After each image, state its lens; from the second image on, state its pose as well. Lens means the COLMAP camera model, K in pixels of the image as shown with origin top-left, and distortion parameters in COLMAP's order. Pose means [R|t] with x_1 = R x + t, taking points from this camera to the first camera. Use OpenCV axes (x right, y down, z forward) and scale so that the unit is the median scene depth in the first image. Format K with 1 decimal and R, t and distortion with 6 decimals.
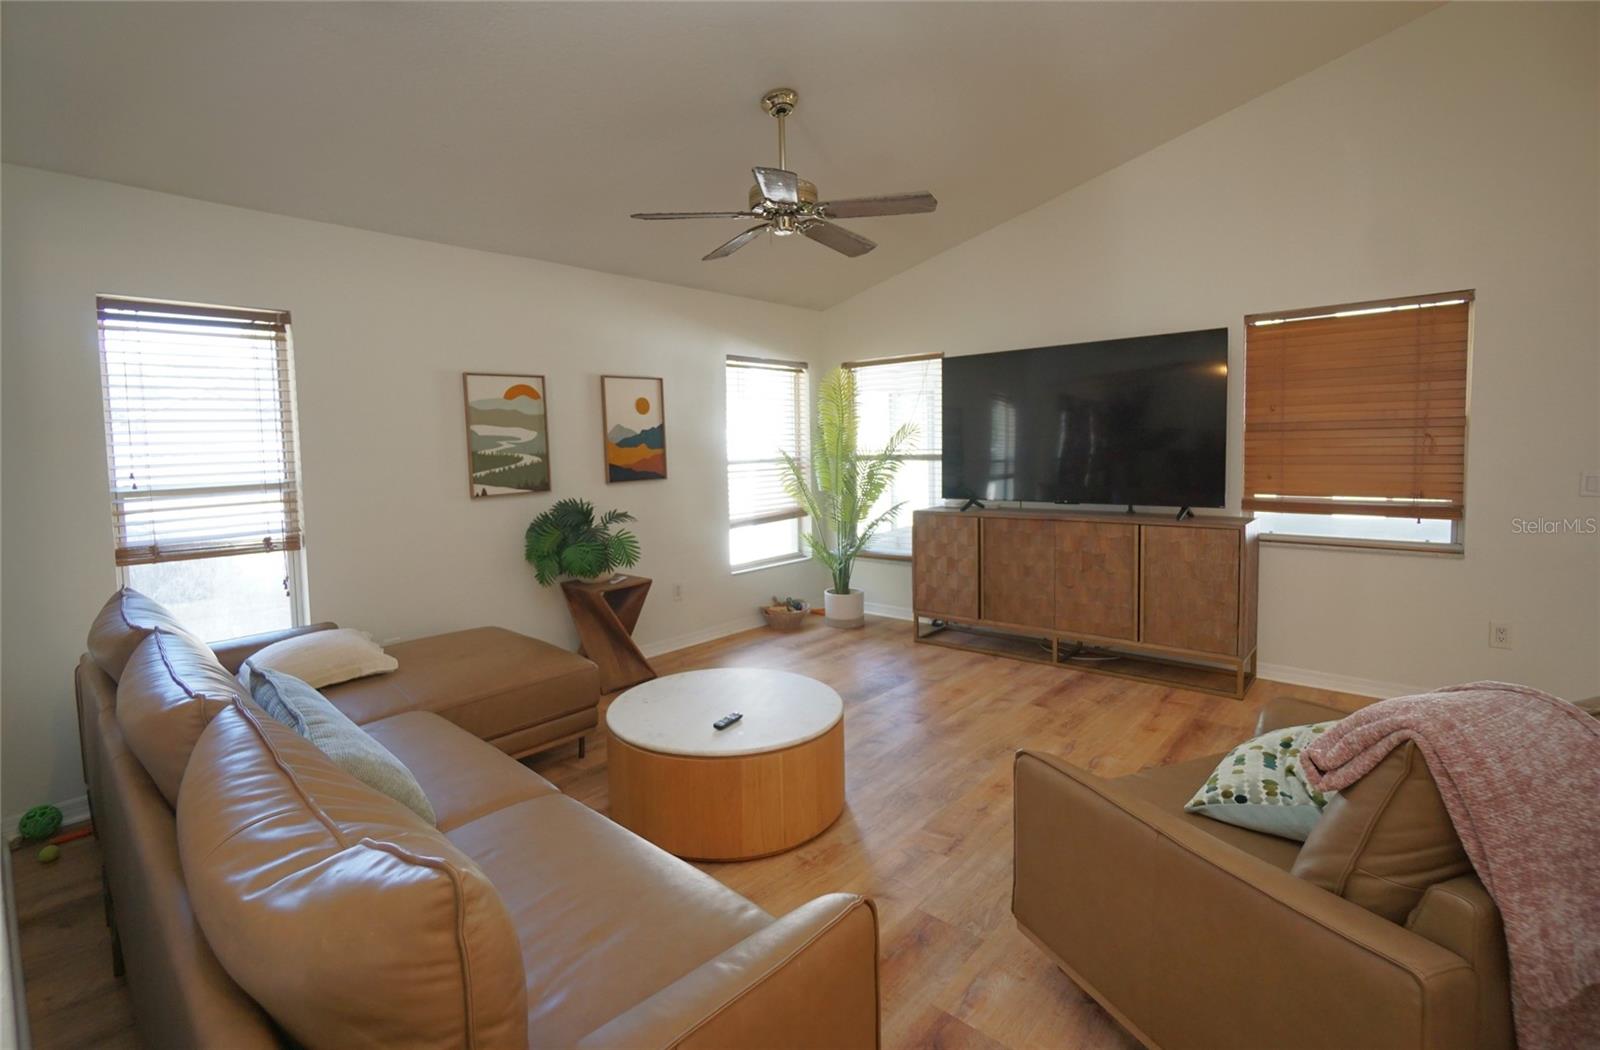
lens RADIAL K [[732.3, 0, 816.7], [0, 732.3, 474.0], [0, 0, 1]] dist [0.001407, 0.000037]
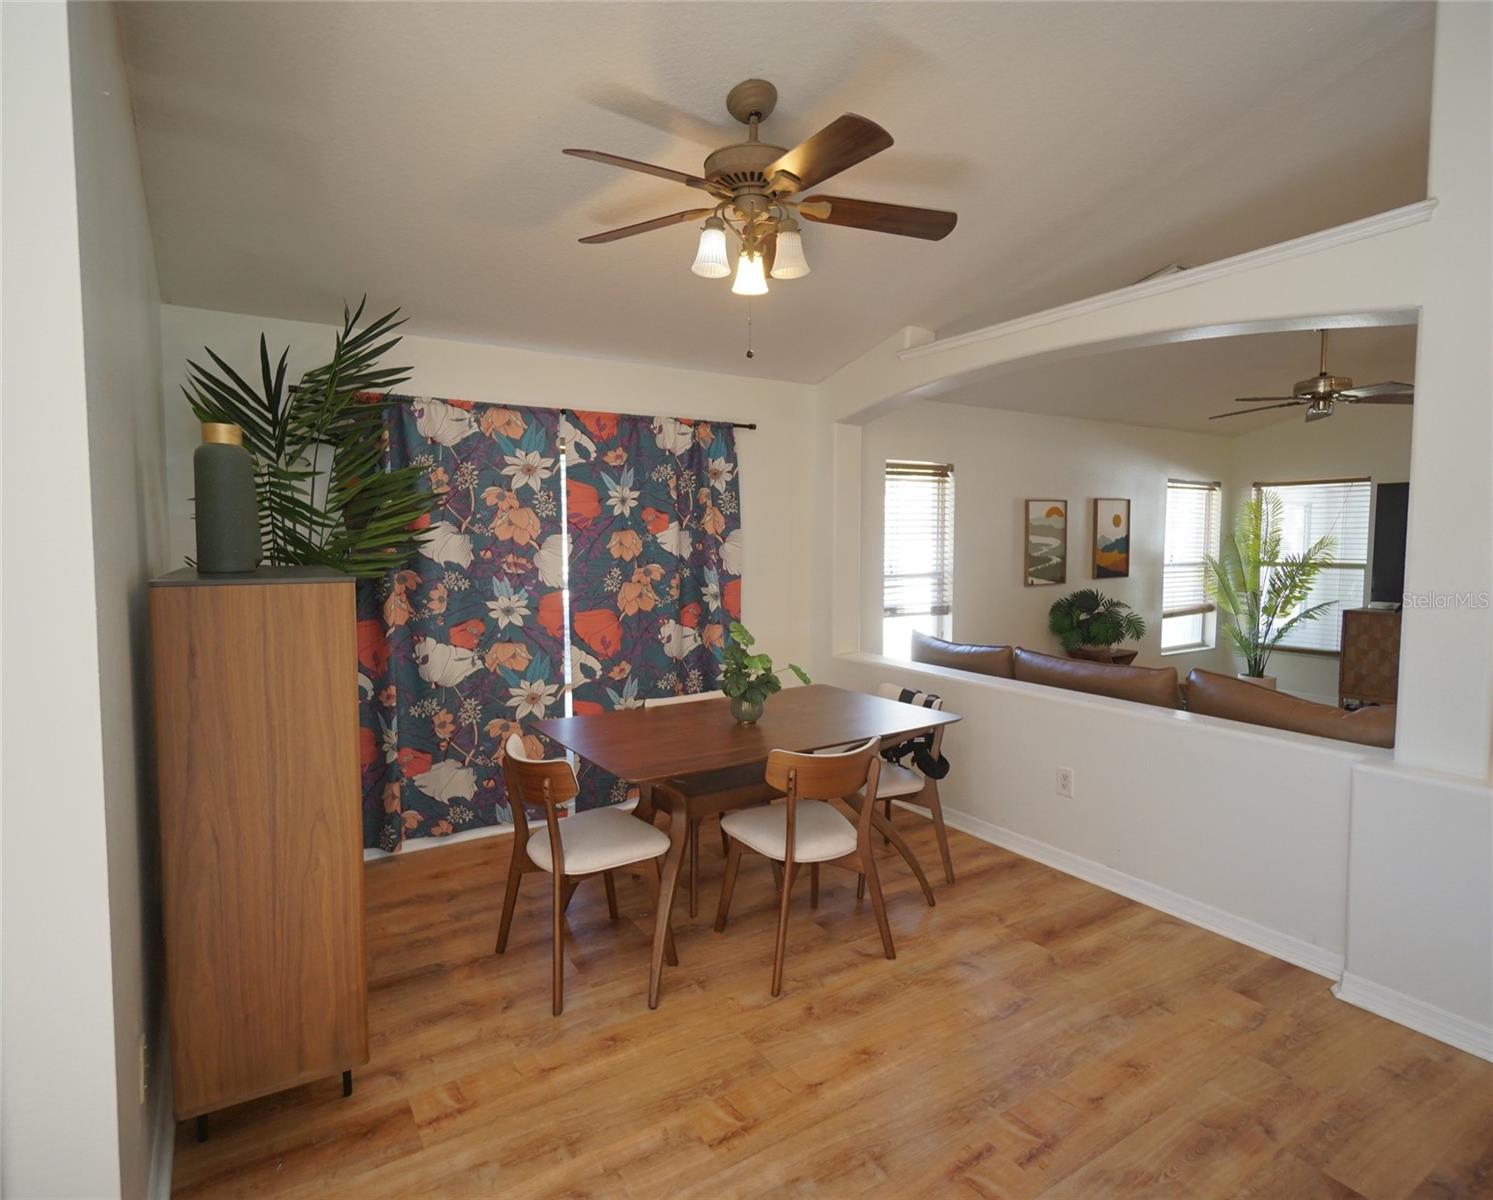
lens RADIAL K [[838.0, 0, 739.4], [0, 838.0, 589.5], [0, 0, 1]] dist [-0.012991, 0.011682]
pose [[0.959988, 0.041155, -0.277000, -0.465793], [-0.033973, 0.998952, 0.030678, 0.006978], [0.277972, -0.020040, 0.960380, -0.626218]]
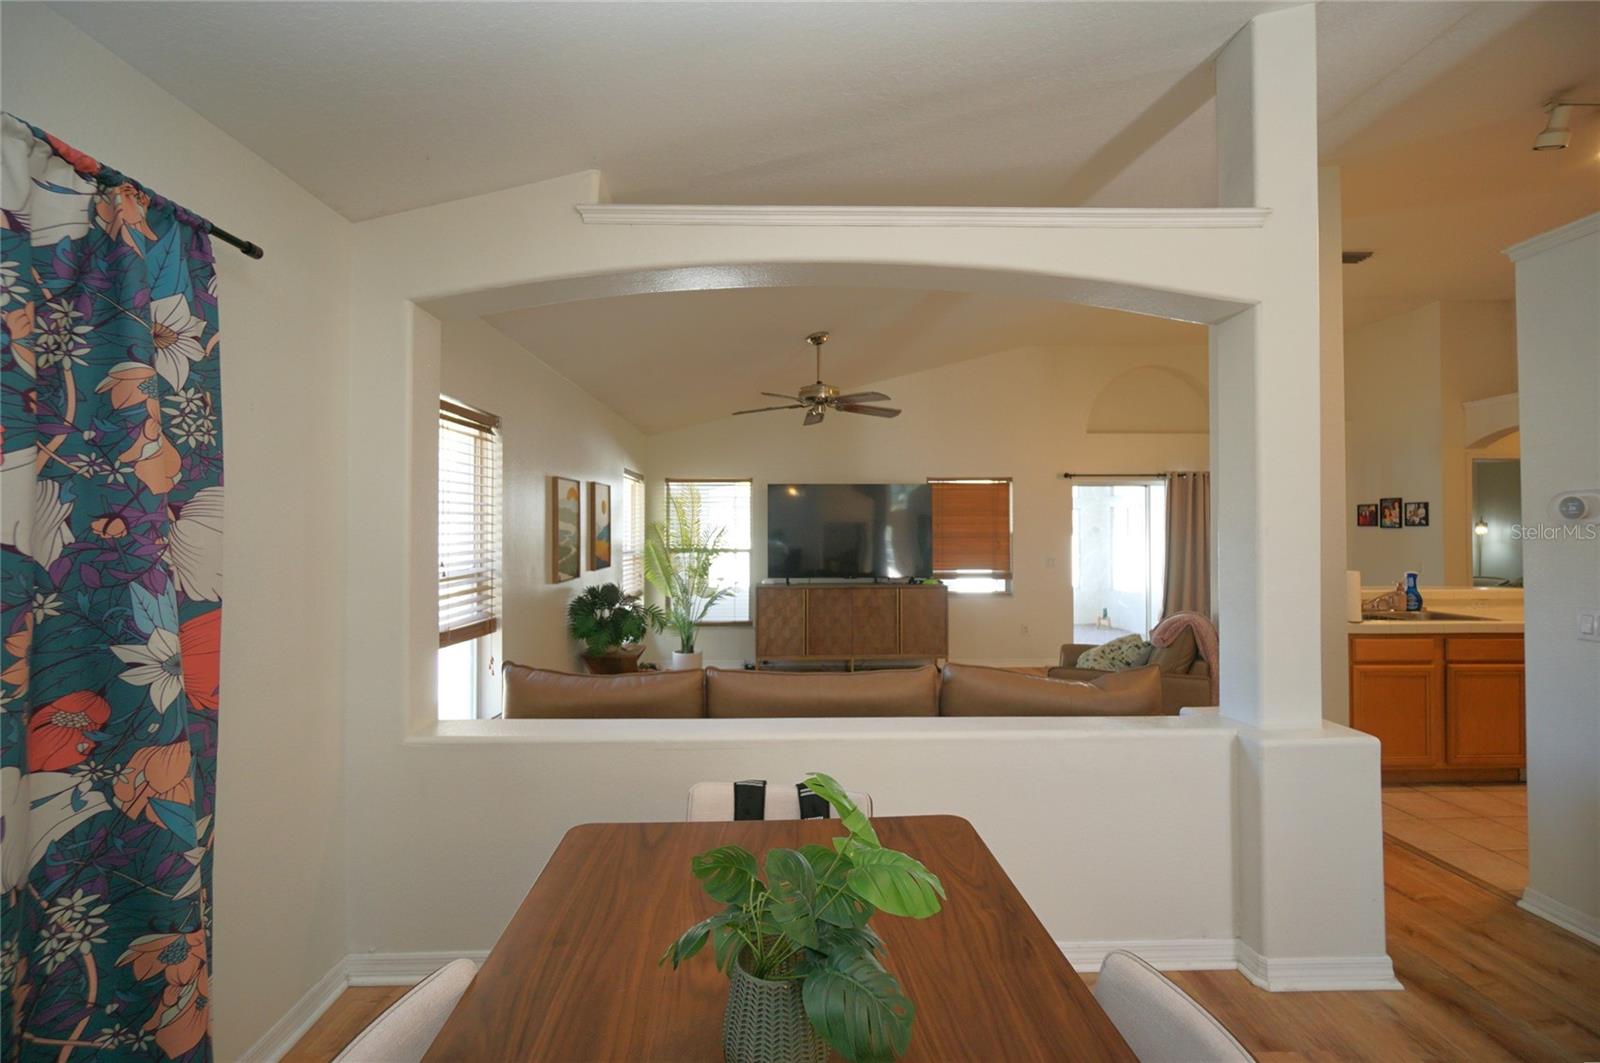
lens RADIAL K [[686.2, 0, 787.4], [0, 686.2, 520.5], [0, 0, 1]] dist [-0.010536, 0.002169]
pose [[0.729364, 0.034367, 0.683262, -0.794988], [0.013131, 0.997850, -0.064207, 0.006648], [-0.683999, 0.055802, 0.727345, -0.045516]]
